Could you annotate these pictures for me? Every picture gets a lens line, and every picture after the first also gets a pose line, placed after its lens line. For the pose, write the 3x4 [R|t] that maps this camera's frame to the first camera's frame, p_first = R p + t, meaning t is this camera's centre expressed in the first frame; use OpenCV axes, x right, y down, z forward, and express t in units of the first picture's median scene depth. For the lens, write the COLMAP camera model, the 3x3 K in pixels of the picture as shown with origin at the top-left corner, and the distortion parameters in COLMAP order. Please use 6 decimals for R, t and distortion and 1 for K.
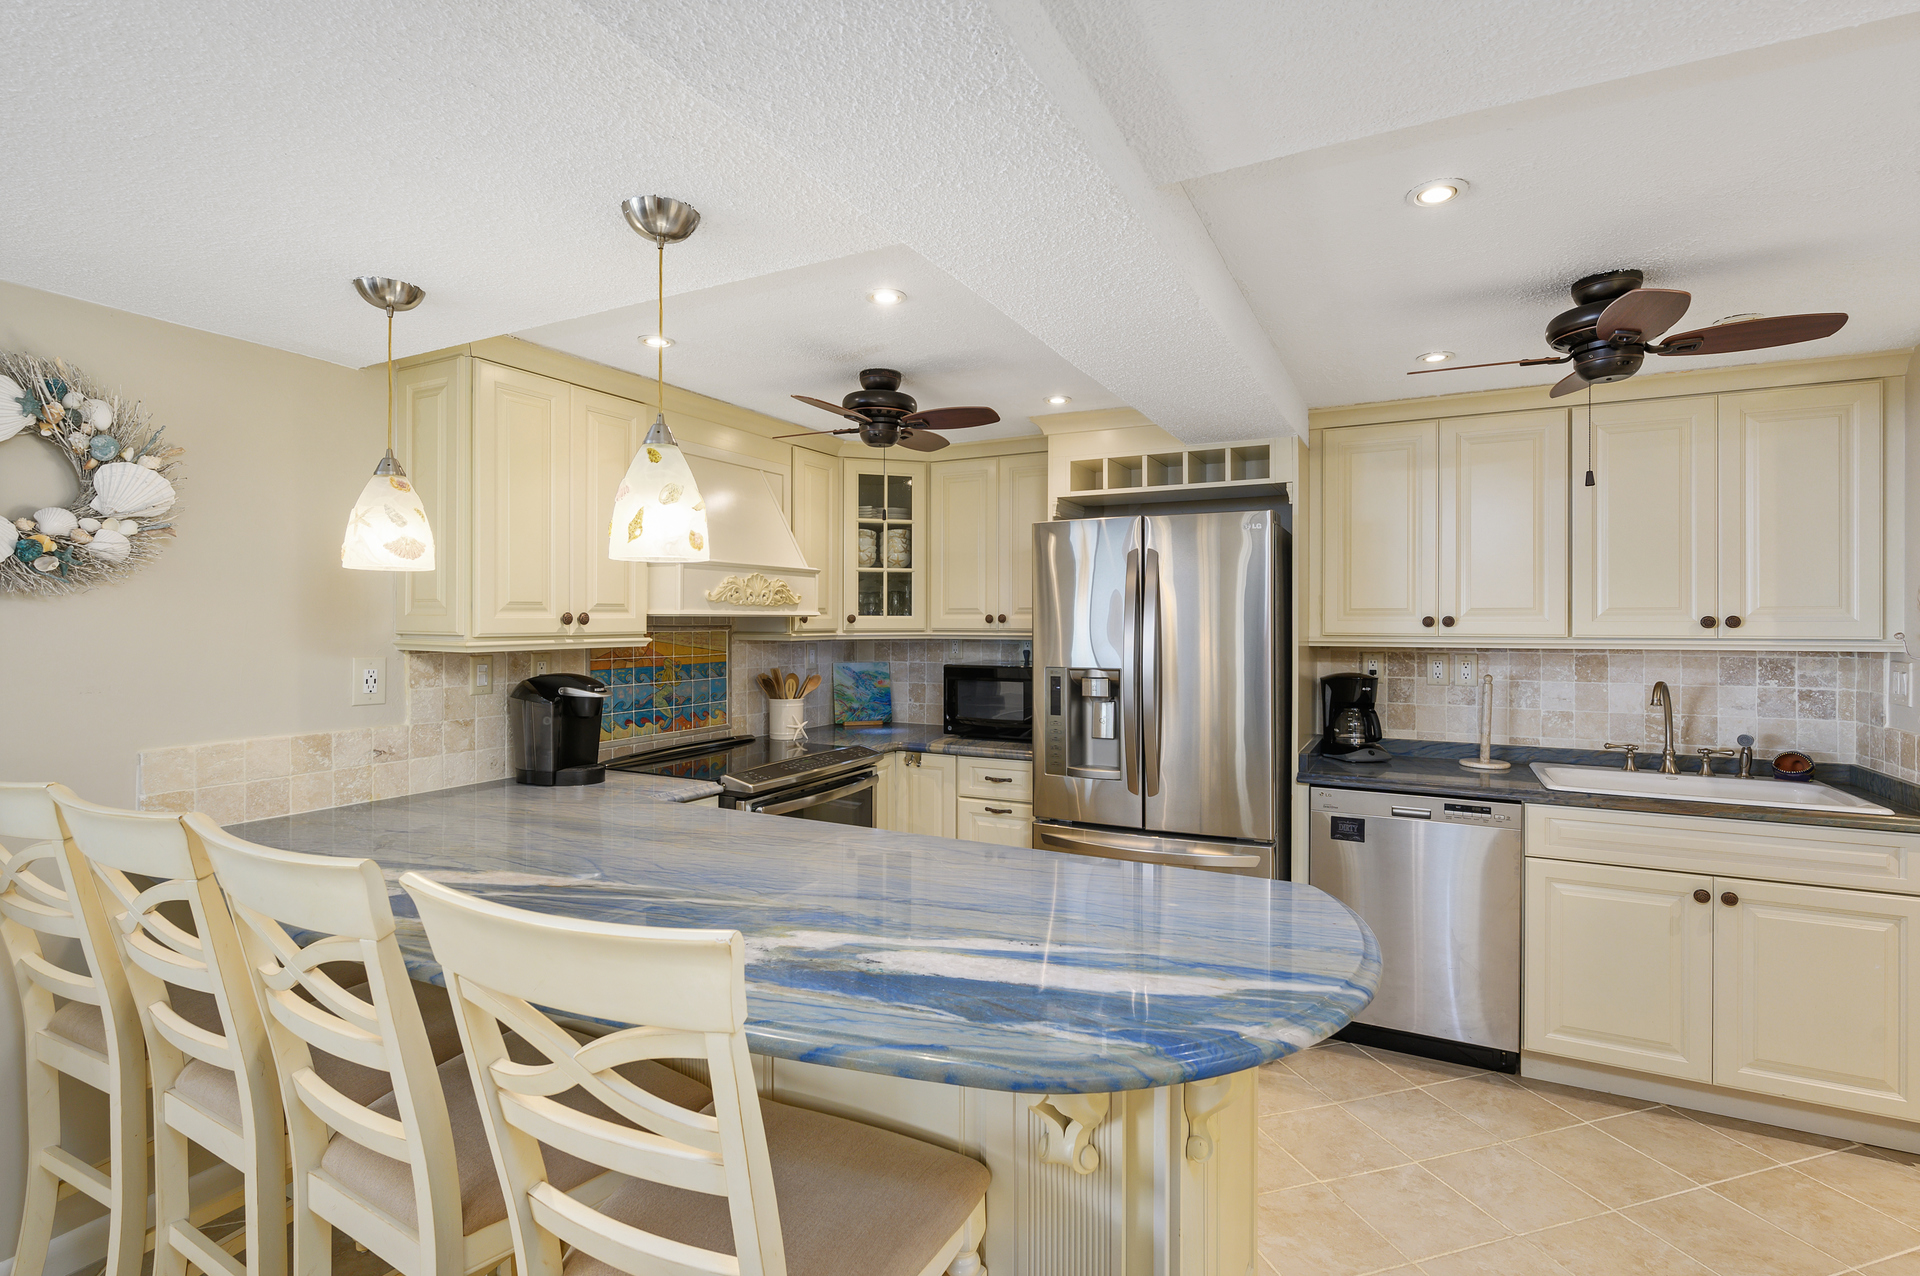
lens RADIAL K [[899.0, 0, 967.4], [0, 899.0, 621.8], [0, 0, 1]] dist [-0.000958, 0.000337]
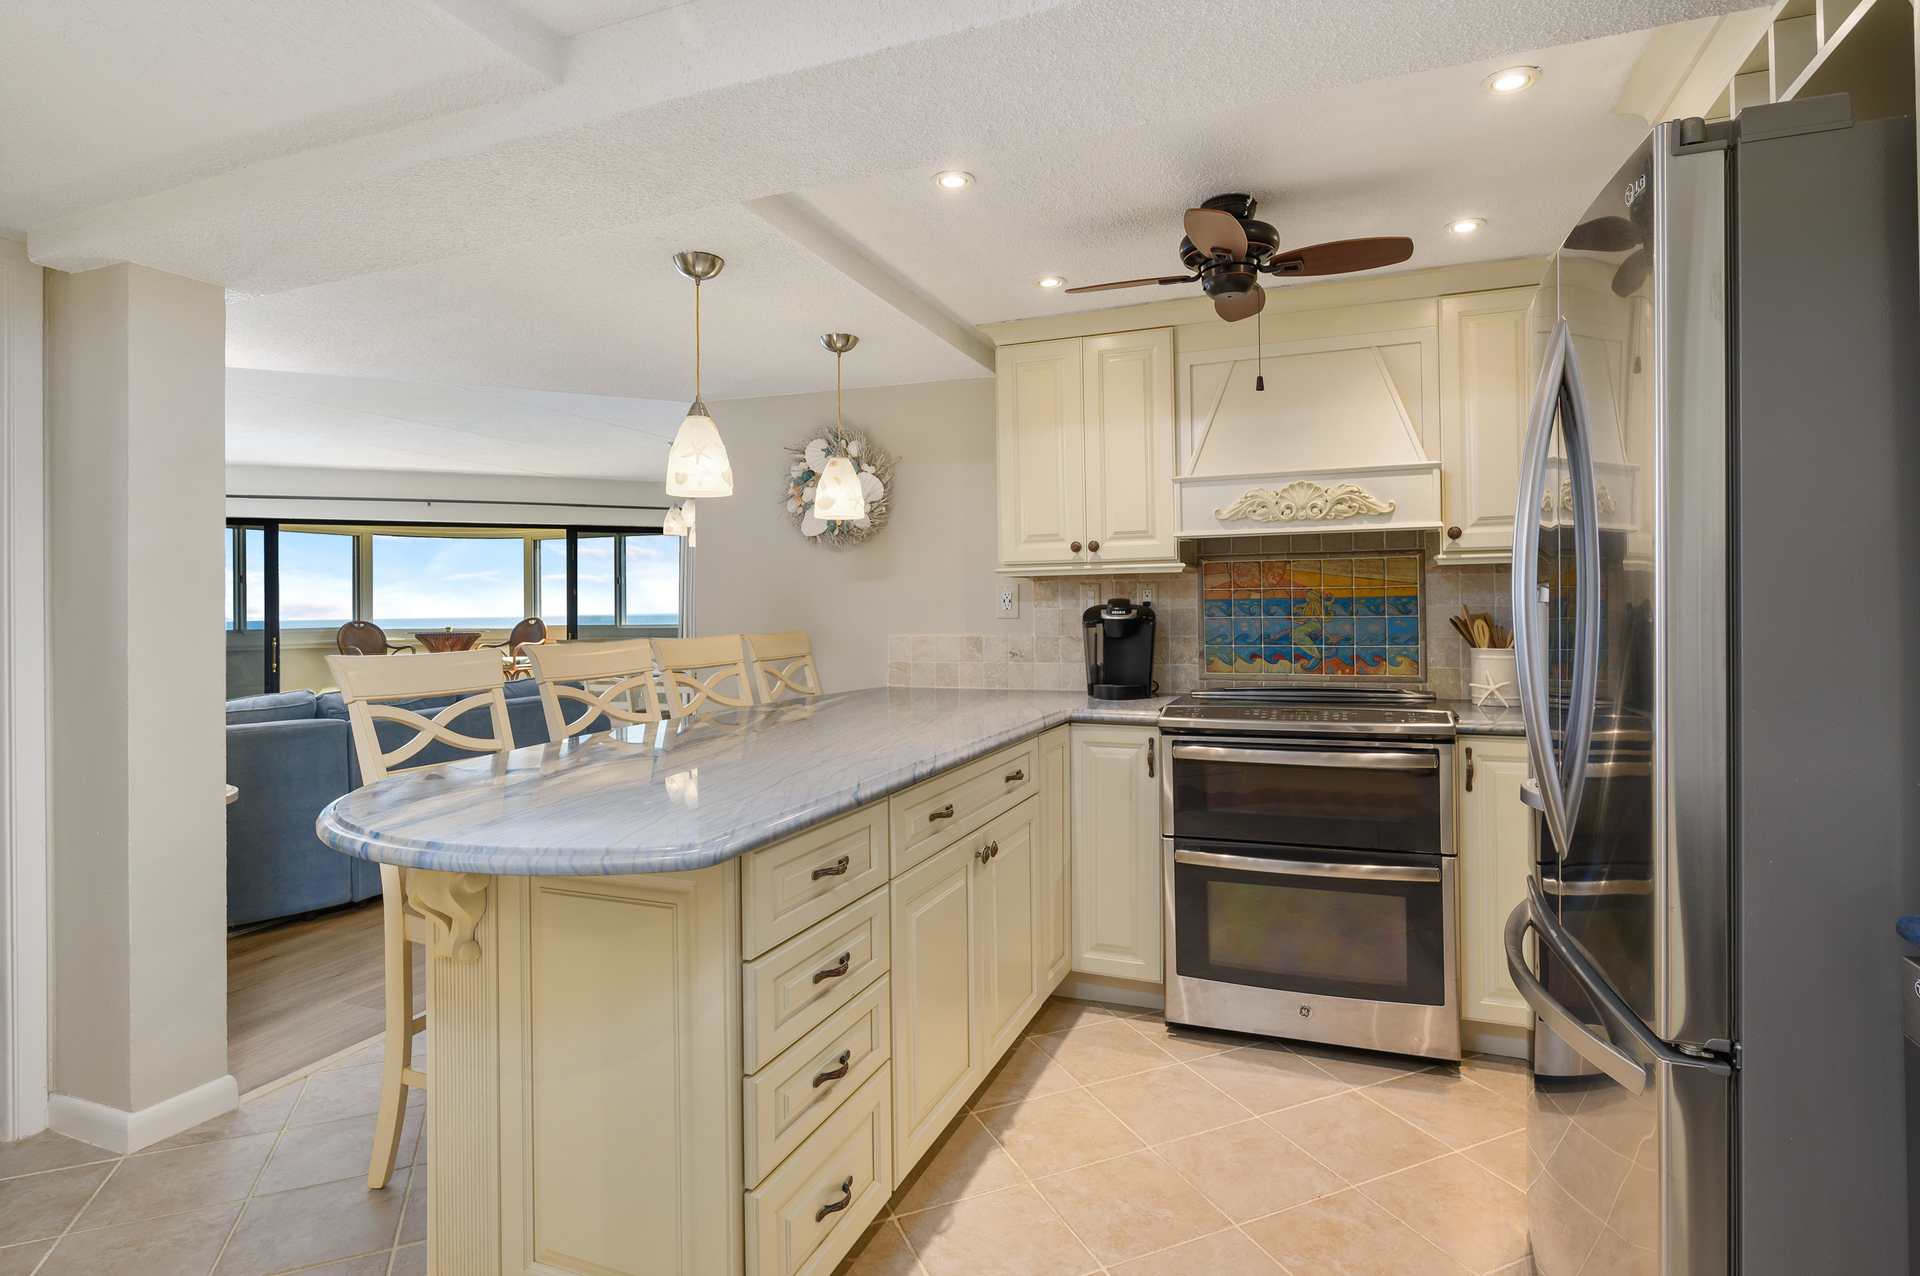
lens RADIAL K [[978.2, 0, 966.3], [0, 978.2, 606.9], [0, 0, 1]] dist [-0.005243, -0.000362]
pose [[0.105513, -0.004654, -0.994407, 0.604732], [0.010200, 0.999942, -0.003598, 0.059431], [0.994366, -0.009763, 0.105554, 0.584059]]
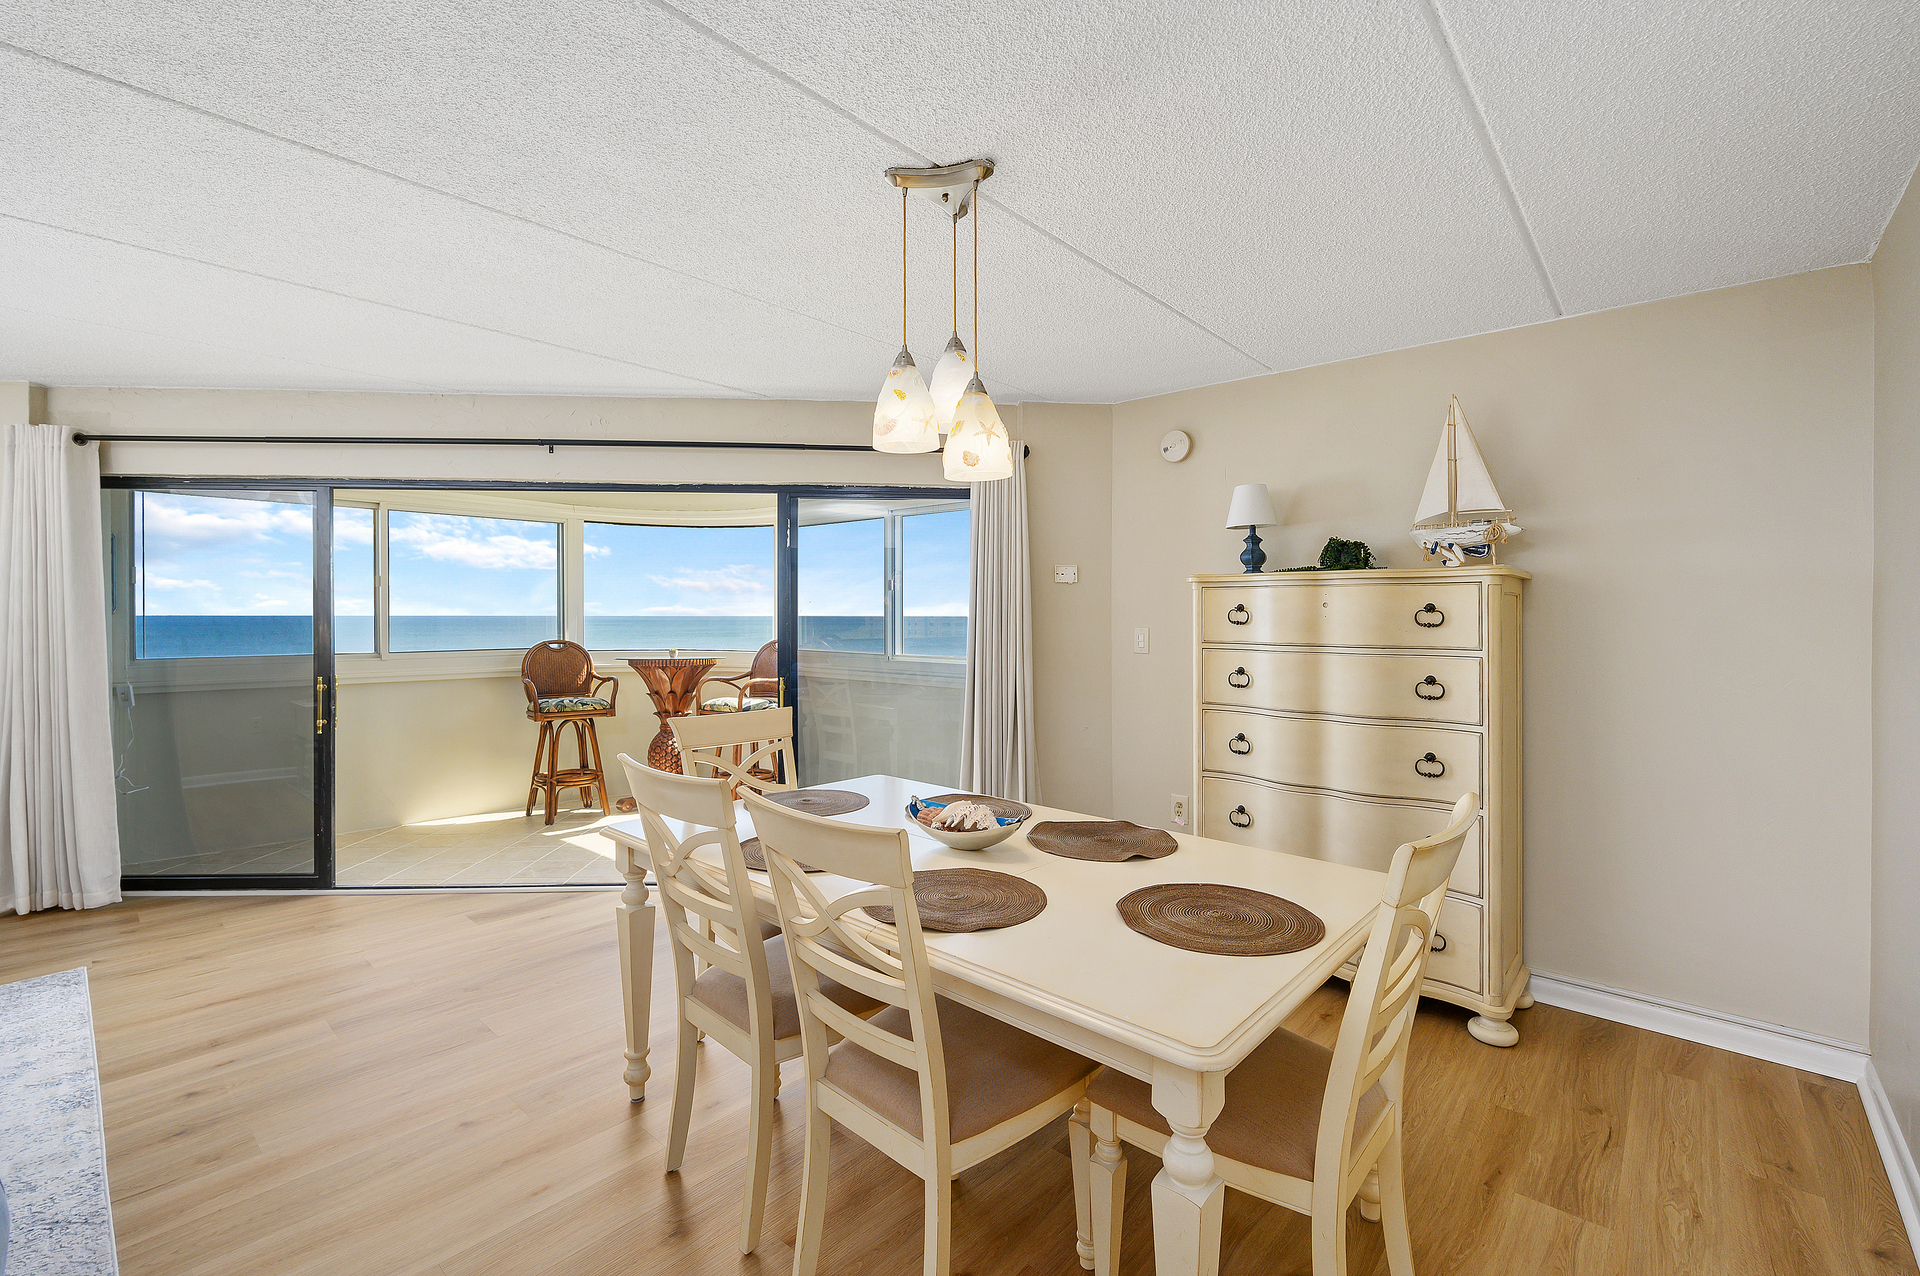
lens RADIAL K [[817.7, 0, 974.2], [0, 817.7, 622.5], [0, 0, 1]] dist [-0.000775, -0.000215]
pose [[-0.236049, 0.006138, -0.971722, -0.961911], [-0.004905, 0.999960, 0.007508, 0.016554], [0.971729, 0.006538, -0.236009, 0.374098]]
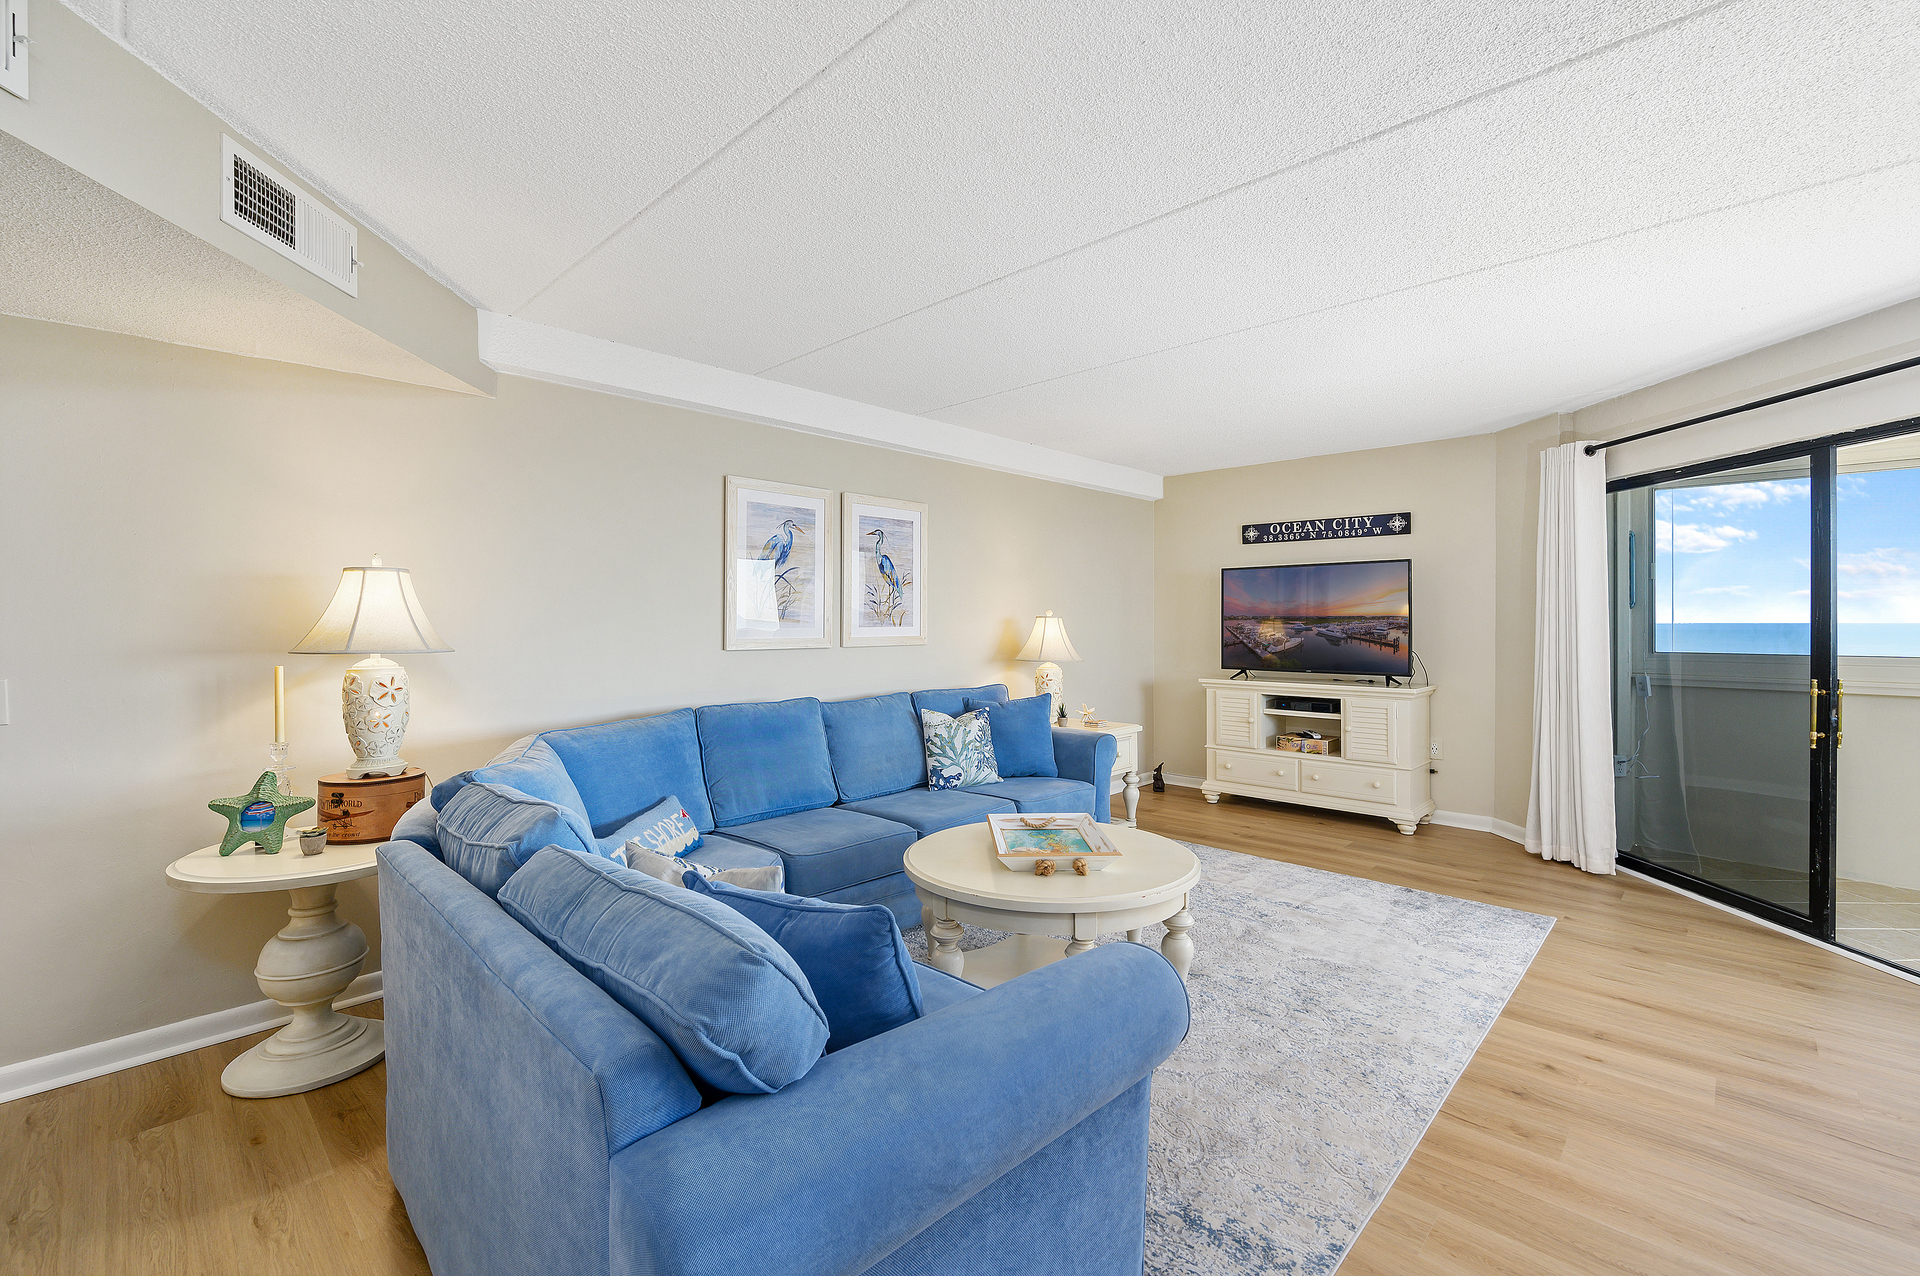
lens RADIAL K [[817.7, 0, 974.2], [0, 817.7, 622.5], [0, 0, 1]] dist [-0.000775, -0.000215]
pose [[-0.963121, -0.002780, 0.269055, -1.187408], [-0.001841, 0.999991, 0.003741, 0.039890], [-0.269063, 0.003108, -0.963118, 0.379386]]
